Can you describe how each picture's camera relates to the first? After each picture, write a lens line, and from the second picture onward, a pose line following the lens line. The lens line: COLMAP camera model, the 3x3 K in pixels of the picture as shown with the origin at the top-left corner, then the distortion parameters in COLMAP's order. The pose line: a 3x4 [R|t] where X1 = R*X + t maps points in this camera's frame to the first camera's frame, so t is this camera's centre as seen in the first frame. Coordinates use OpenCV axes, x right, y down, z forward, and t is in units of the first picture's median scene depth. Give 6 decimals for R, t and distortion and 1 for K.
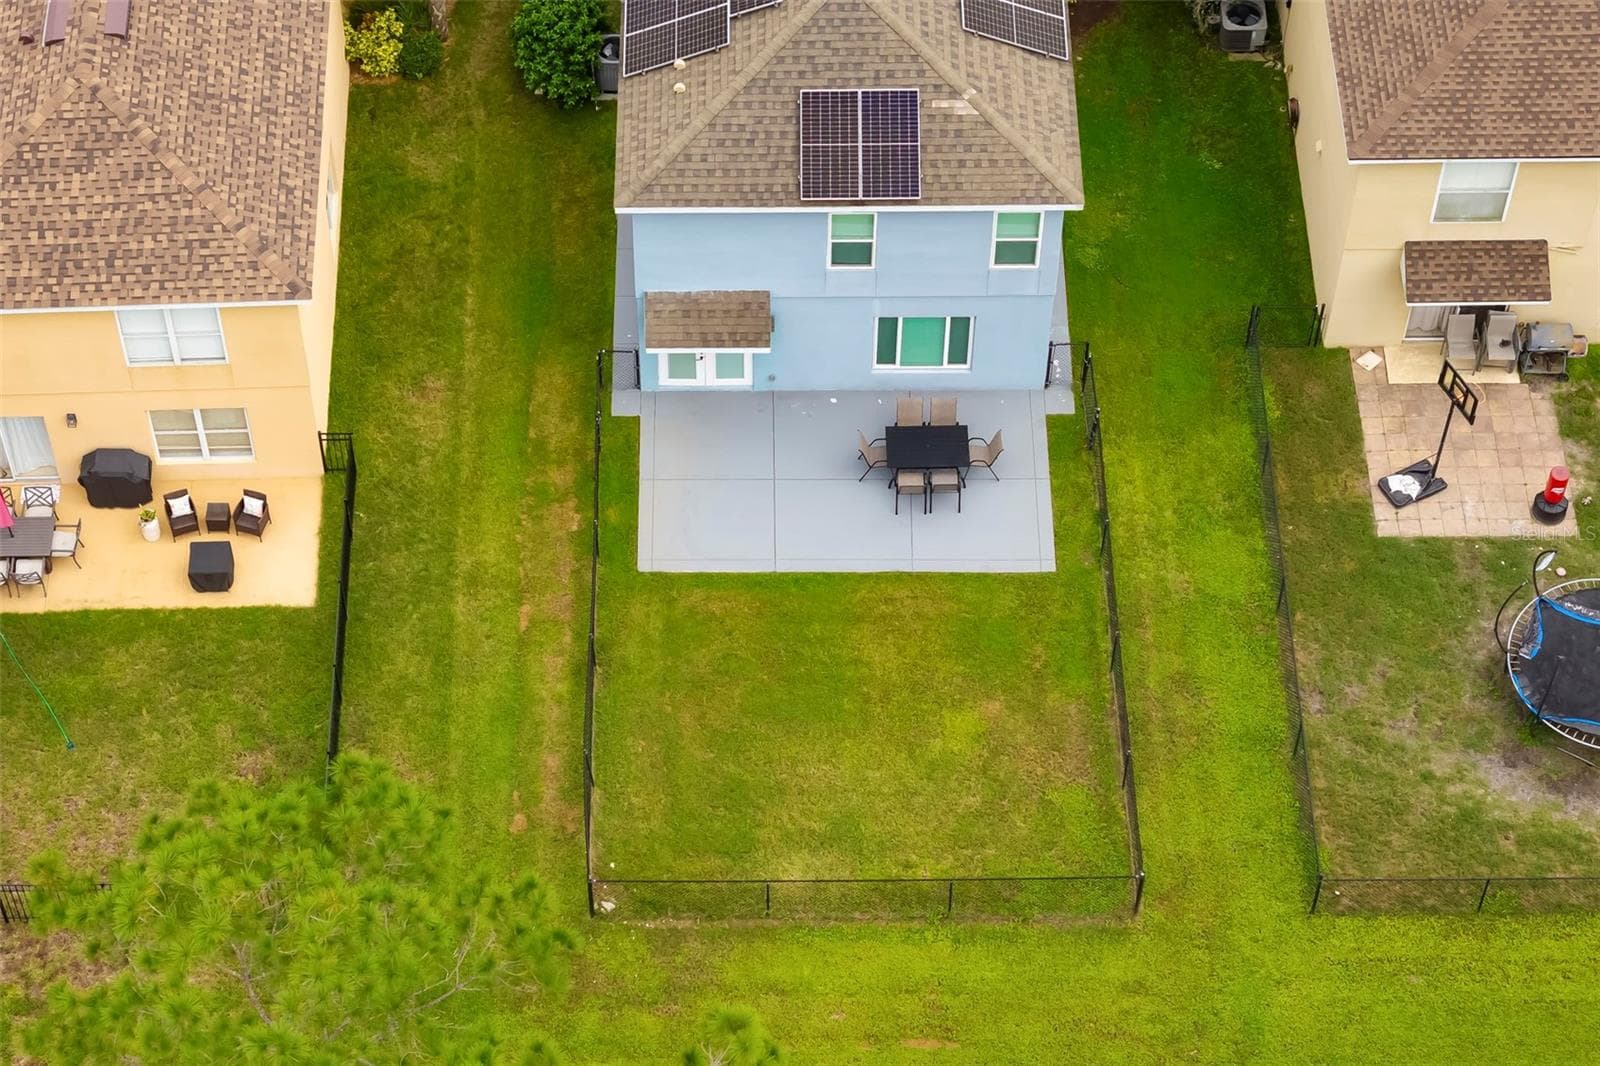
lens RADIAL K [[3394.9, 0, 800.0], [0, 3394.9, 533.0], [0, 0, 1]] dist [0.031521, 0.062029]
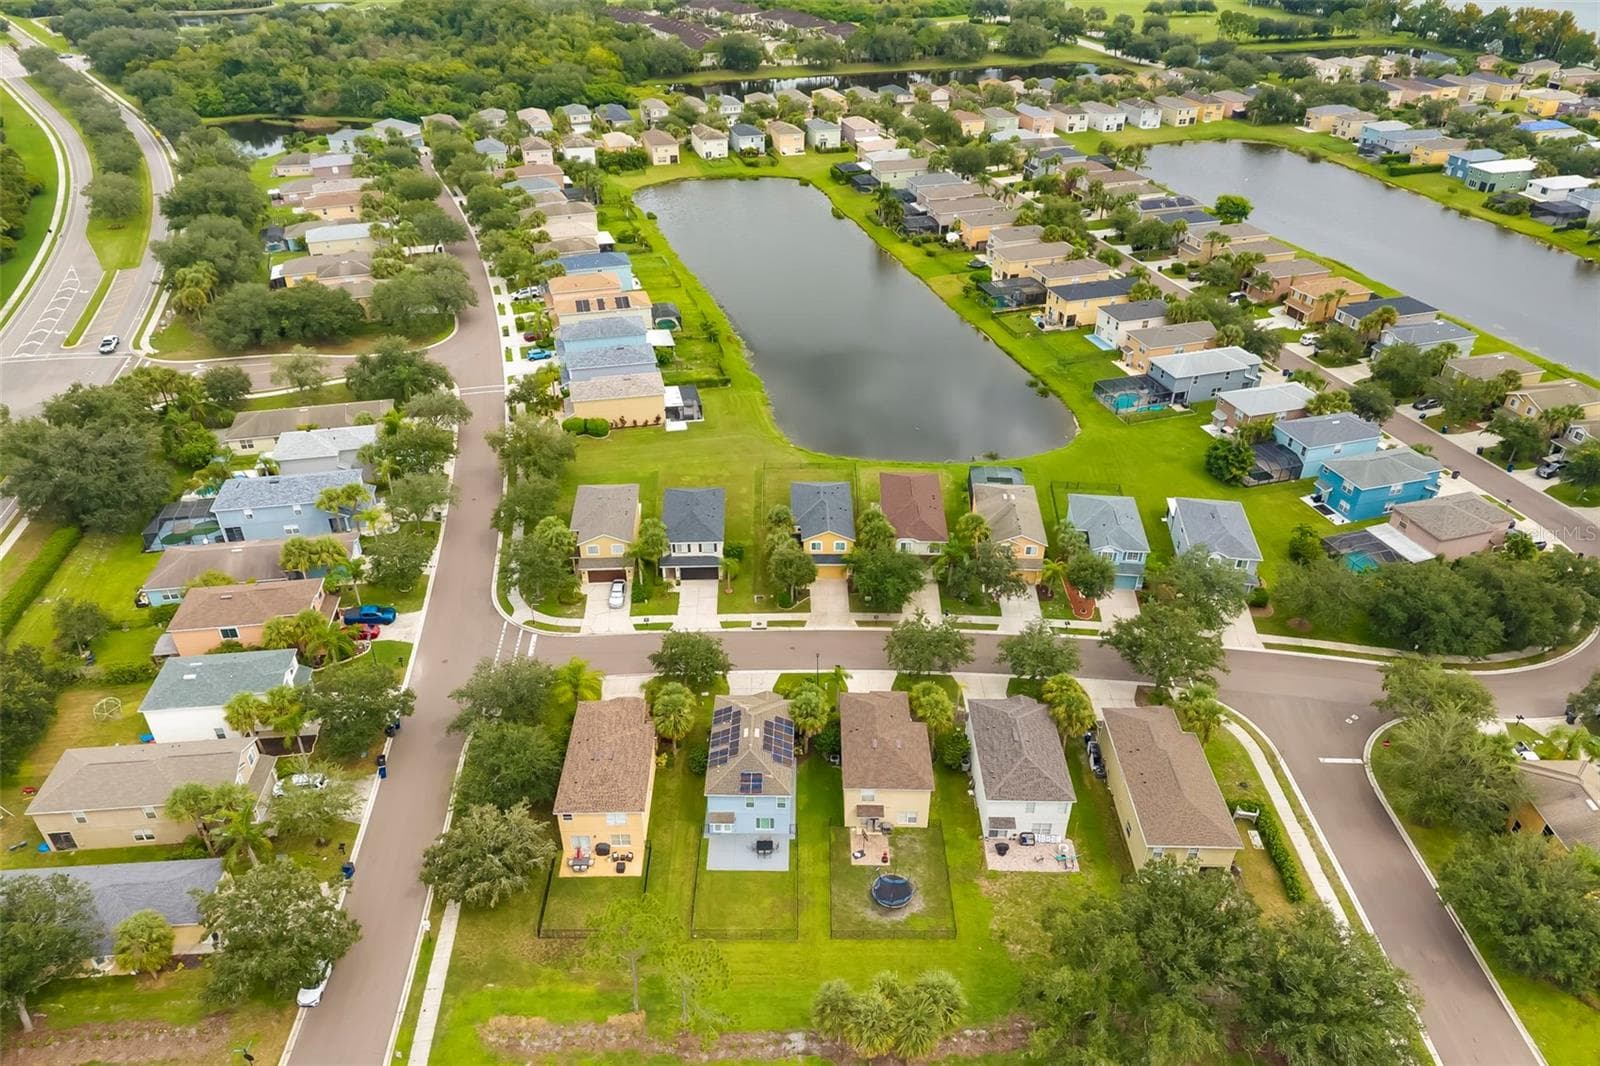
lens RADIAL K [[1068.4, 0, 771.8], [0, 1068.4, 530.0], [0, 0, 1]] dist [0.009348, -0.006067]
pose [[0.999306, 0.015810, -0.033742, 0.093619], [-0.026390, 0.939581, -0.341309, 0.075920], [0.026308, 0.341962, 0.939345, -0.641806]]
